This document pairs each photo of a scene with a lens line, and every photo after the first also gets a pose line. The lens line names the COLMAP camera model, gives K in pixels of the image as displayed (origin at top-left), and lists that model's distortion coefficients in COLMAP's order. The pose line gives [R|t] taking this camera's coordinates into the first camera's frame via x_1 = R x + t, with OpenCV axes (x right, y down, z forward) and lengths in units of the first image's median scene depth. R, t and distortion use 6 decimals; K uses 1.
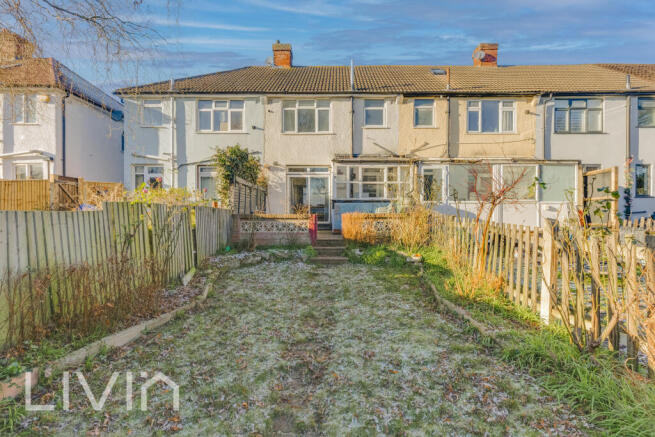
lens RADIAL K [[294.9, 0, 334.2], [0, 294.9, 223.4], [0, 0, 1]] dist [0.003207, 0.000134]
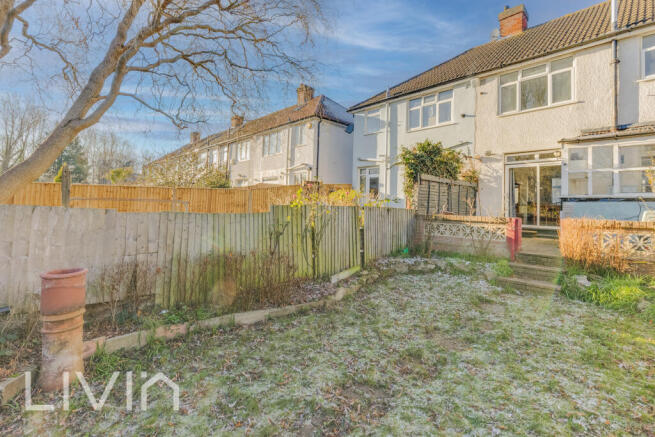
lens RADIAL K [[306.4, 0, 327.3], [0, 306.4, 198.4], [0, 0, 1]] dist [0.000363, -0.000705]
pose [[0.685989, -0.003565, -0.727603, 0.119375], [-0.042503, 0.998084, -0.044963, -0.017965], [0.726370, 0.061770, 0.684523, 0.086941]]
